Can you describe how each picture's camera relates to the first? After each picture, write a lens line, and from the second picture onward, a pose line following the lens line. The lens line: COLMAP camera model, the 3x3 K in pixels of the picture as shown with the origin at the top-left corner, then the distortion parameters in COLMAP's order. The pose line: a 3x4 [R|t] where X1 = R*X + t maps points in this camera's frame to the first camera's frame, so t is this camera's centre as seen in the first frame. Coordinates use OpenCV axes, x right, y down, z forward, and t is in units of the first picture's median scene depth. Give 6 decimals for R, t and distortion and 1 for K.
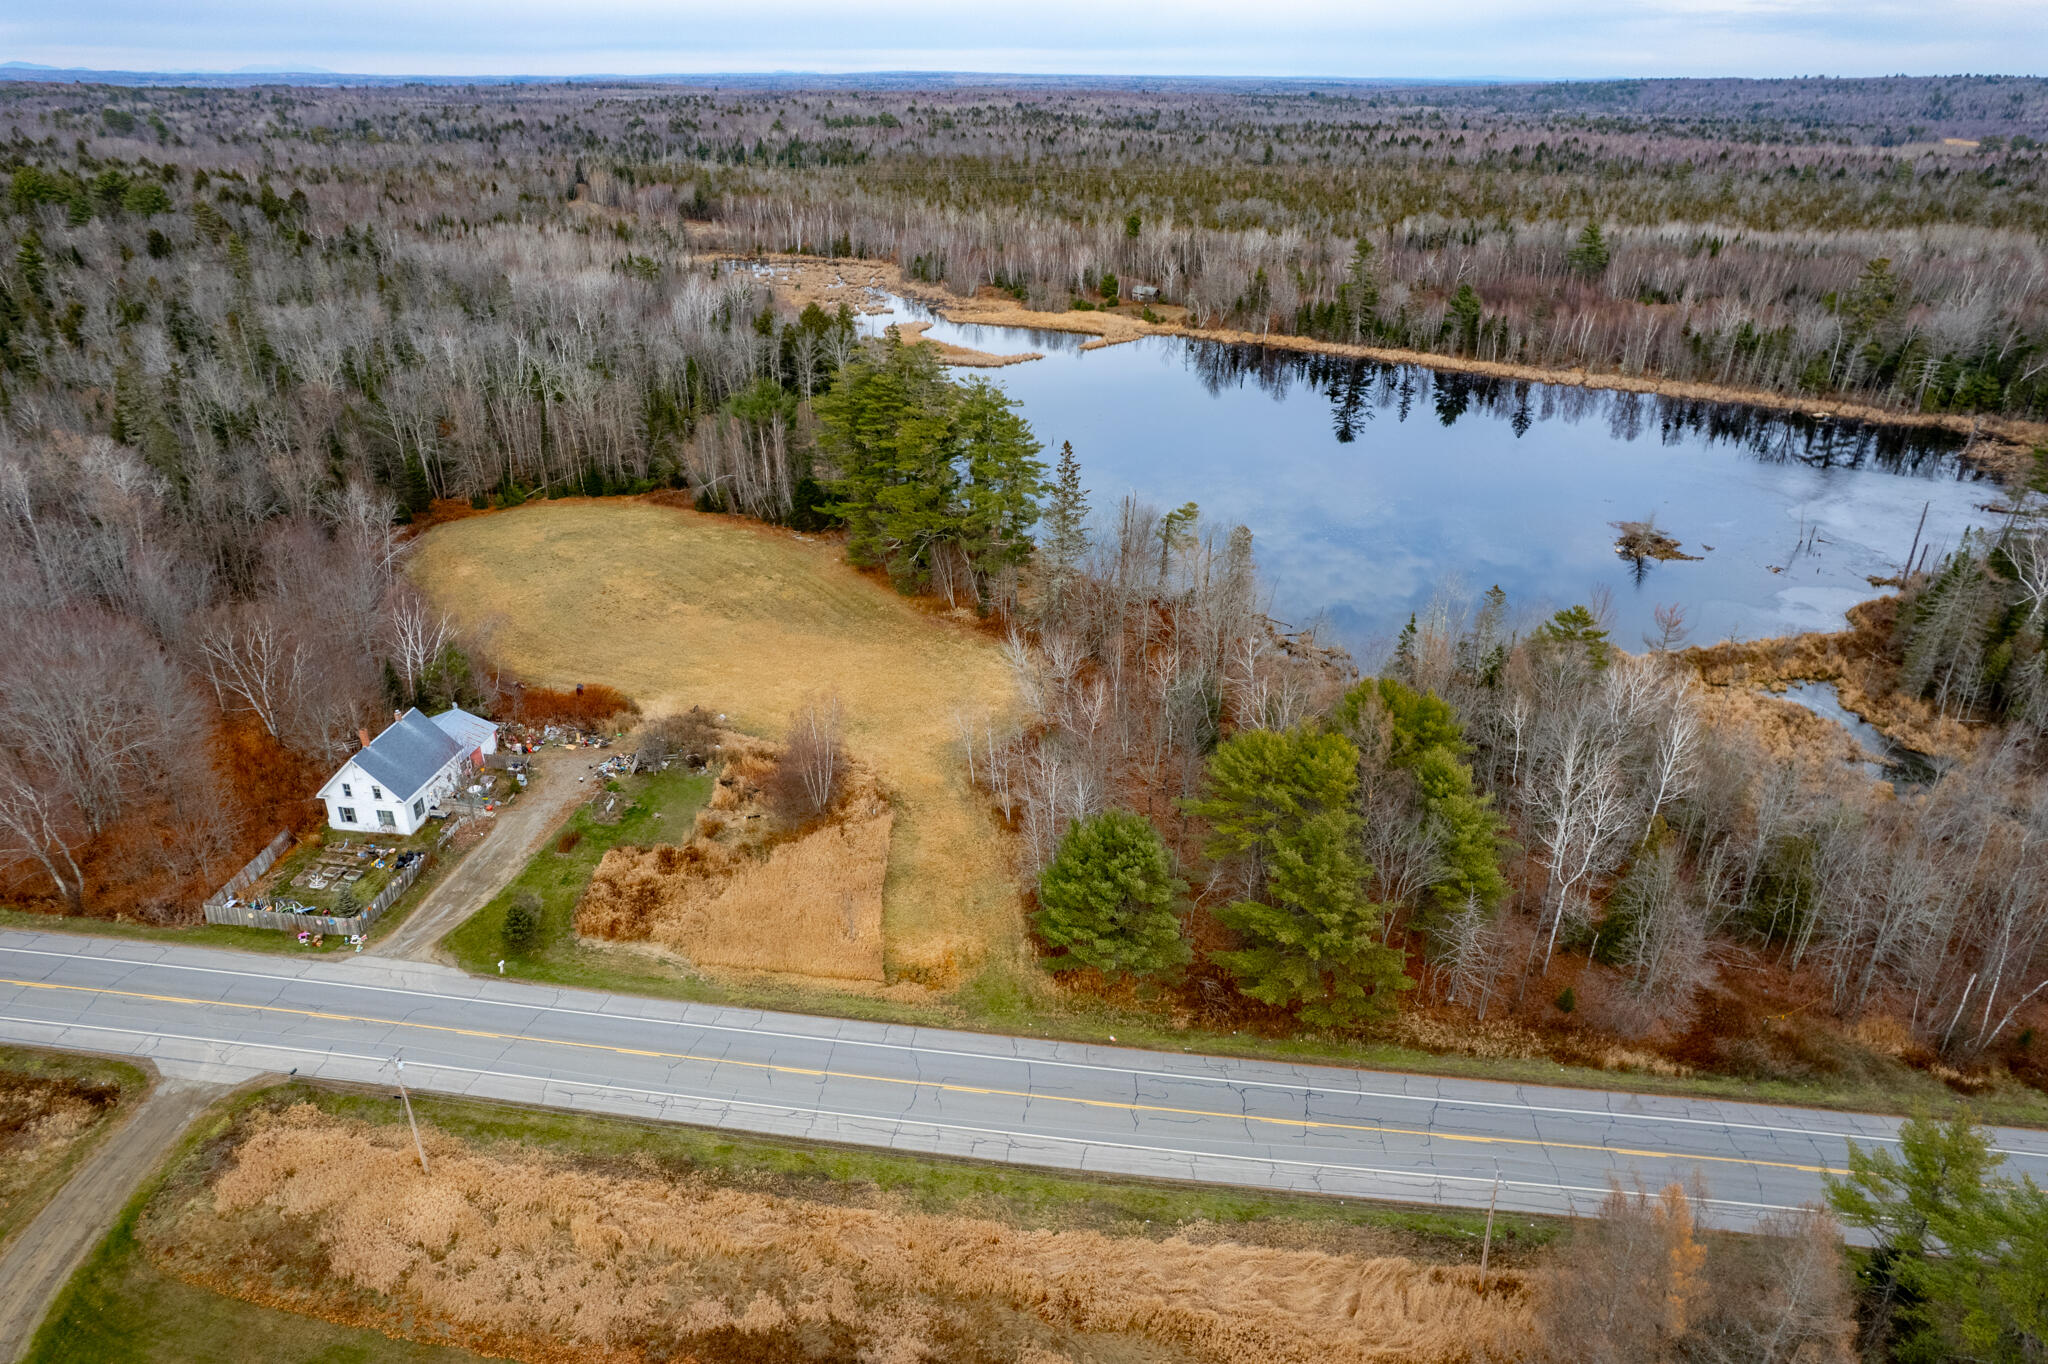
lens RADIAL K [[1319.3, 0, 1022.7], [0, 1319.3, 706.2], [0, 0, 1]] dist [-0.078538, 0.075718]
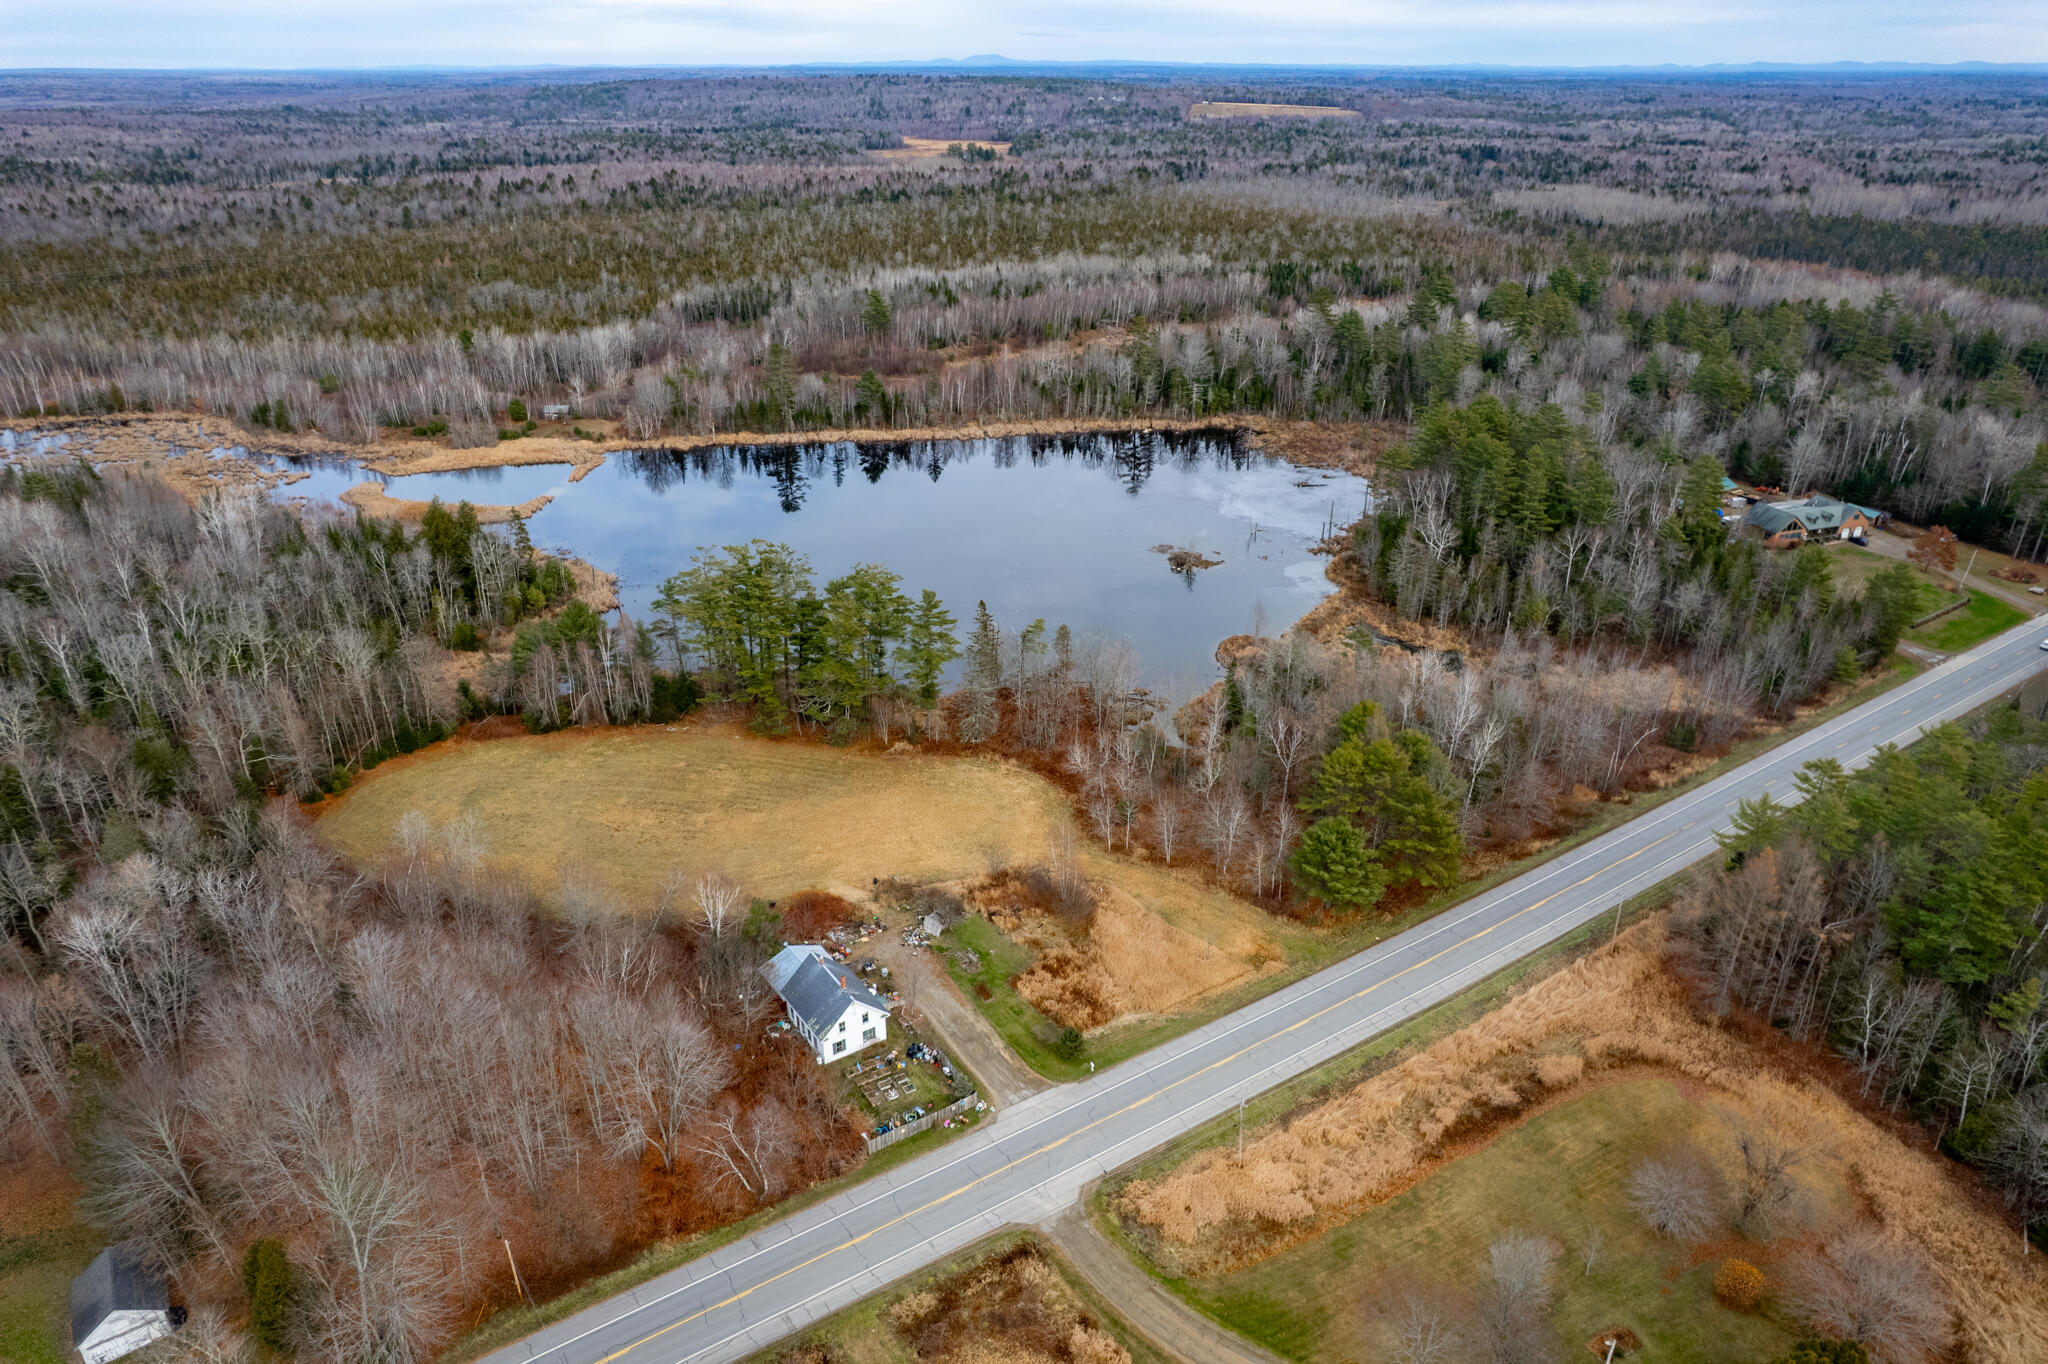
lens RADIAL K [[1317.1, 0, 1023.2], [0, 1317.1, 713.2], [0, 0, 1]] dist [-0.074063, 0.068345]
pose [[0.754245, -0.296264, 0.585955, -0.743507], [0.287739, 0.951300, 0.110606, -0.222973], [-0.590187, 0.085178, 0.802760, -0.100539]]
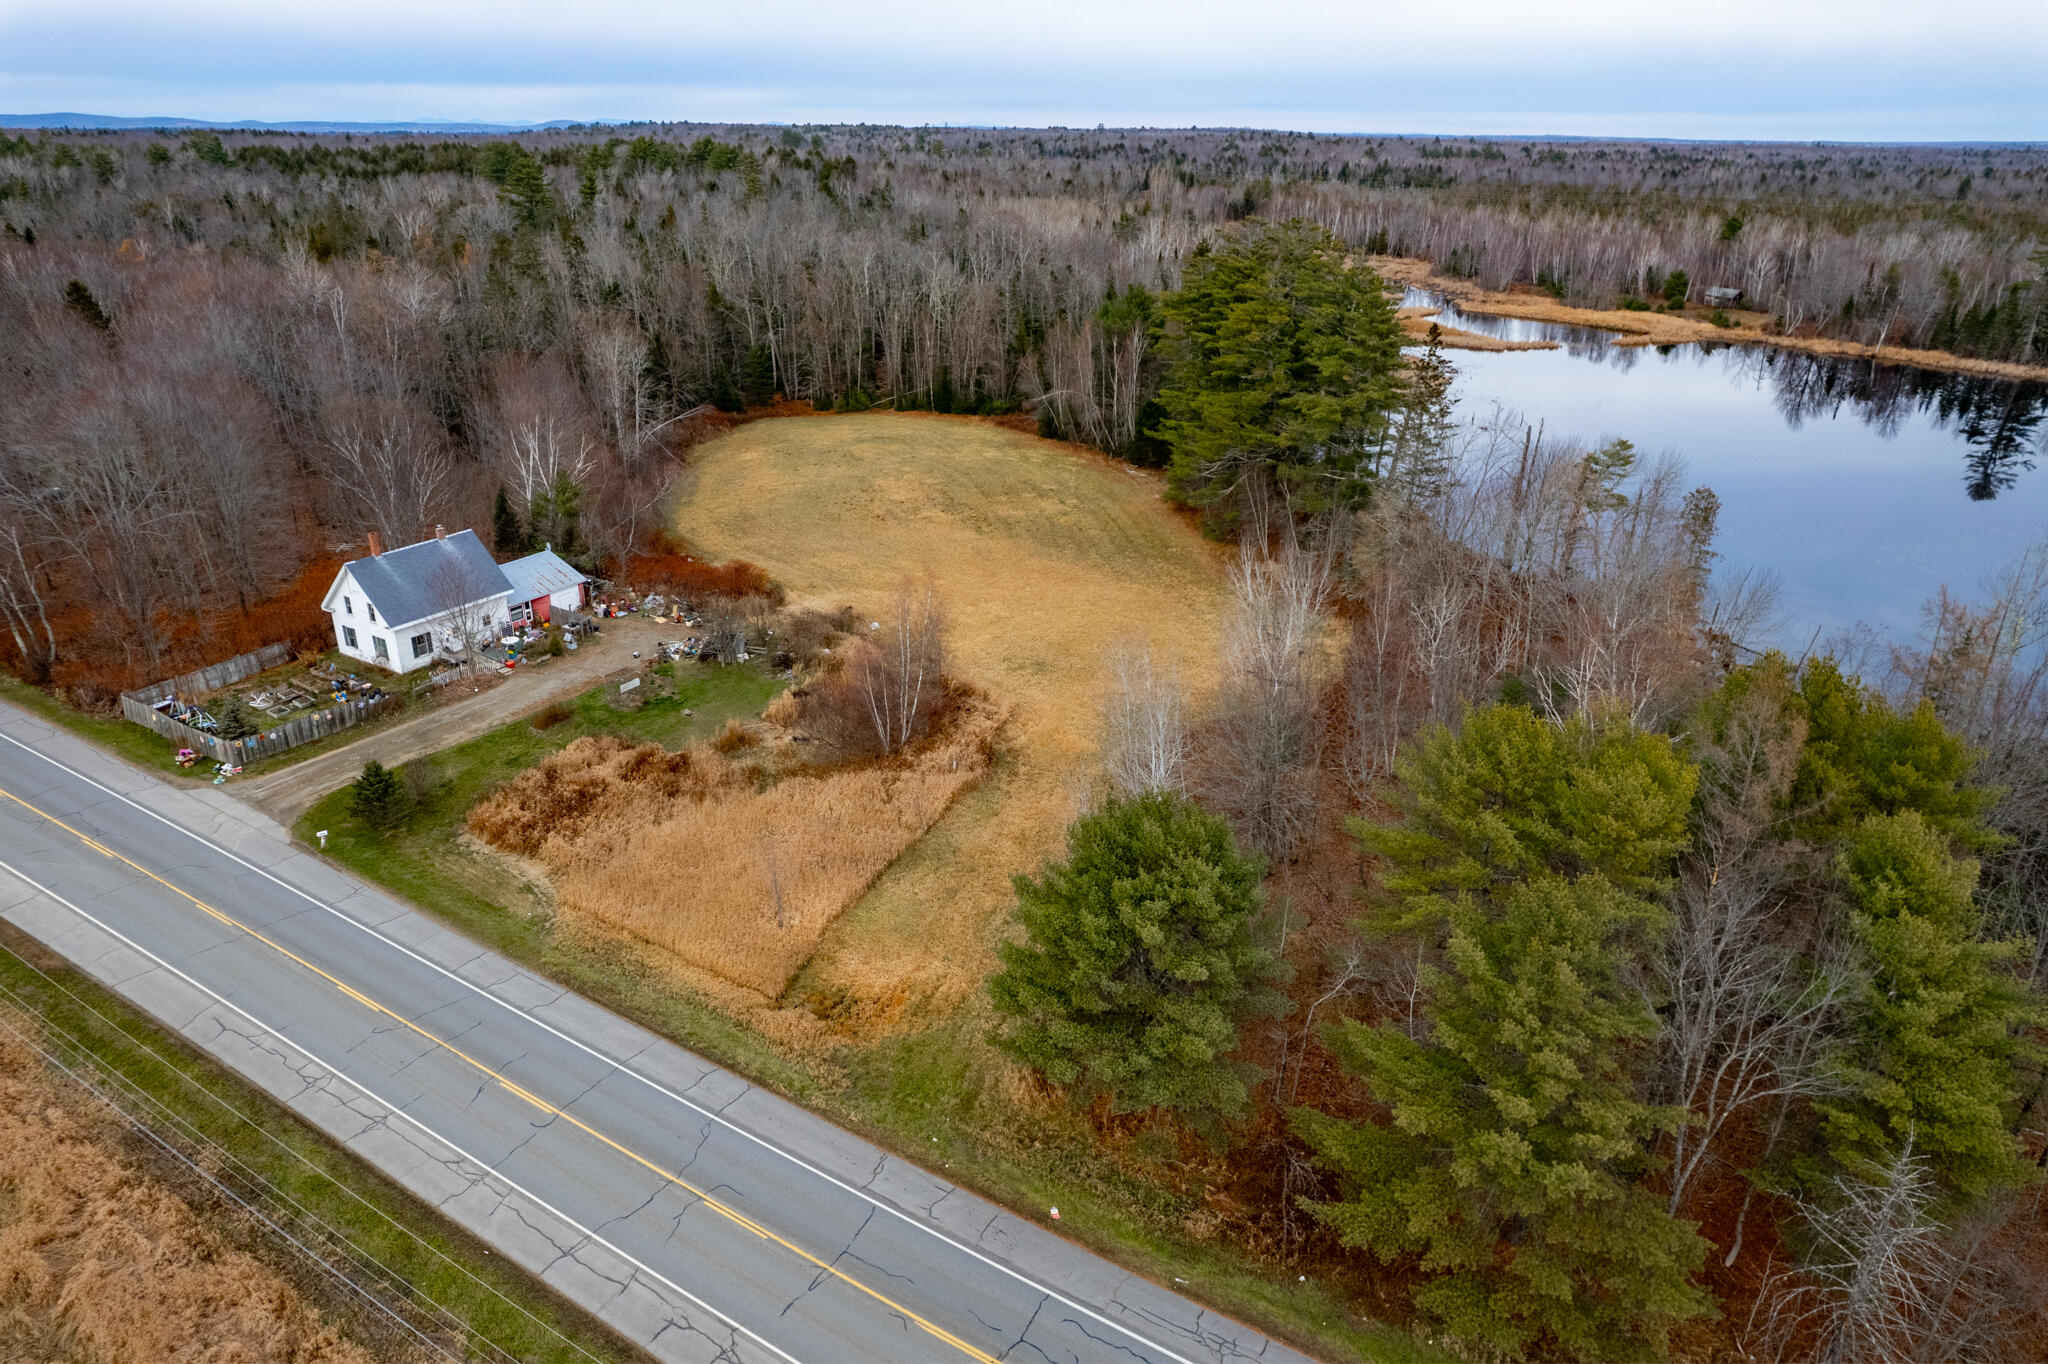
lens RADIAL K [[1319.3, 0, 1022.7], [0, 1319.3, 706.2], [0, 0, 1]] dist [-0.078538, 0.075718]
pose [[0.905662, 0.173380, -0.386930, 0.133228], [-0.189043, 0.981966, -0.002471, 0.035151], [0.379524, 0.075384, 0.922106, 0.298416]]
